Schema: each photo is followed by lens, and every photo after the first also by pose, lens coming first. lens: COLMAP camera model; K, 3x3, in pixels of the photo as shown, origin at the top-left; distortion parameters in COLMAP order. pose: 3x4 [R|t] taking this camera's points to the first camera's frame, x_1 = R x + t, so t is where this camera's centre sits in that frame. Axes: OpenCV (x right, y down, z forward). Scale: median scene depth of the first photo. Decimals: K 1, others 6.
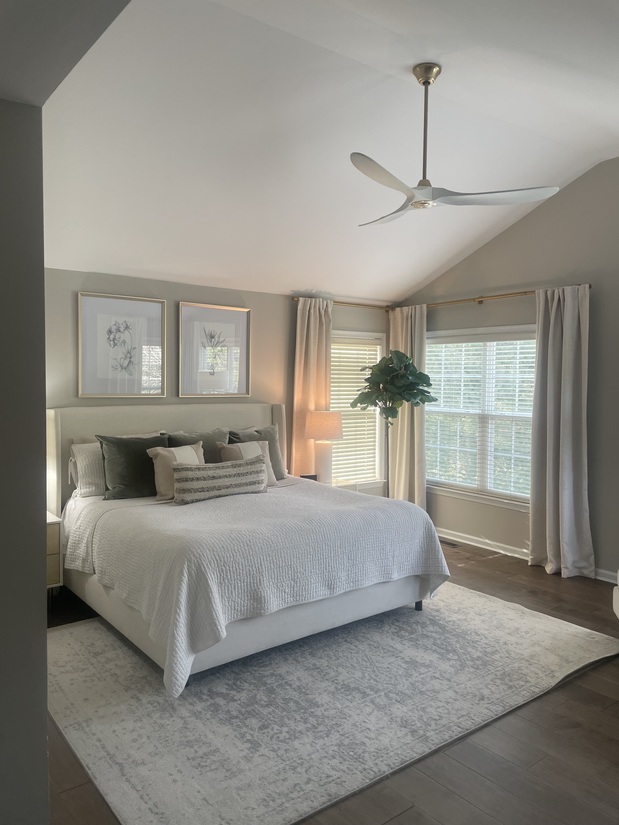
lens RADIAL K [[624.5, 0, 309.4], [0, 624.5, 409.4], [0, 0, 1]] dist [0.085404, -0.123589]
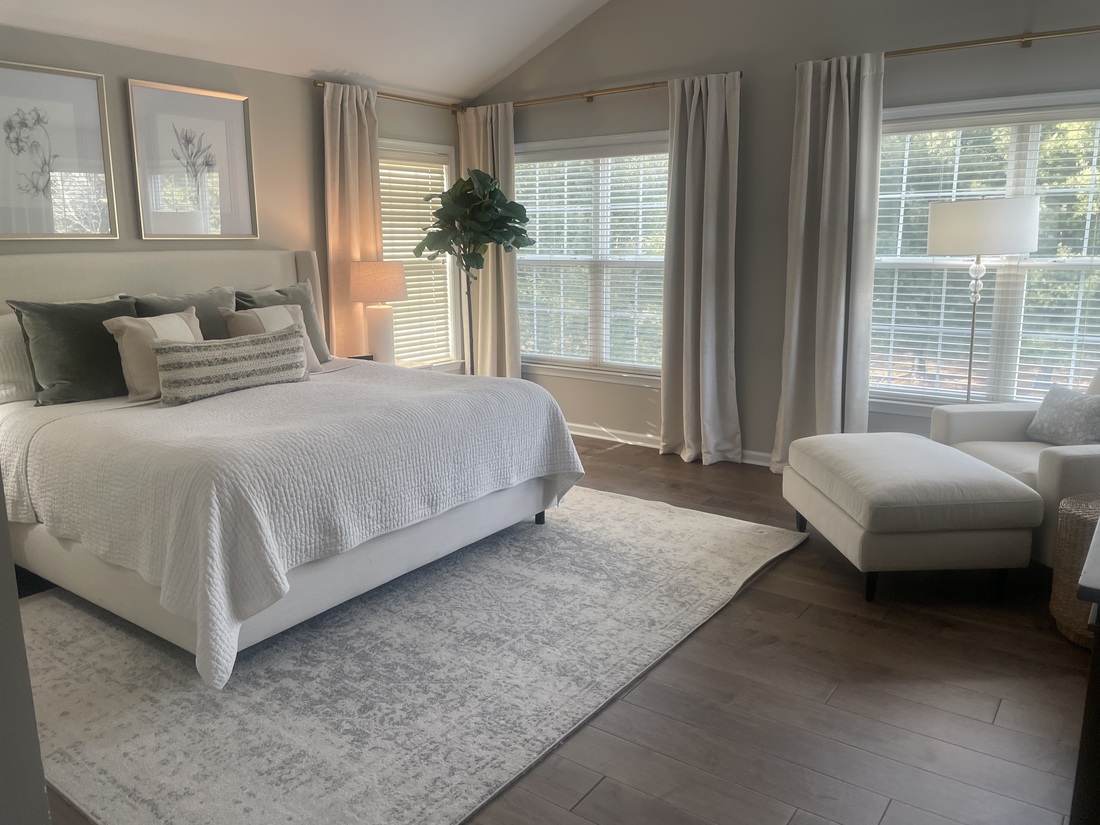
lens RADIAL K [[832.6, 0, 549.2], [0, 832.6, 405.2], [0, 0, 1]] dist [0.085404, -0.123589]
pose [[0.962133, -0.069842, 0.263483, -0.064325], [0.029383, 0.987559, 0.154478, 0.031201], [-0.270994, -0.140886, 0.952215, 0.087787]]
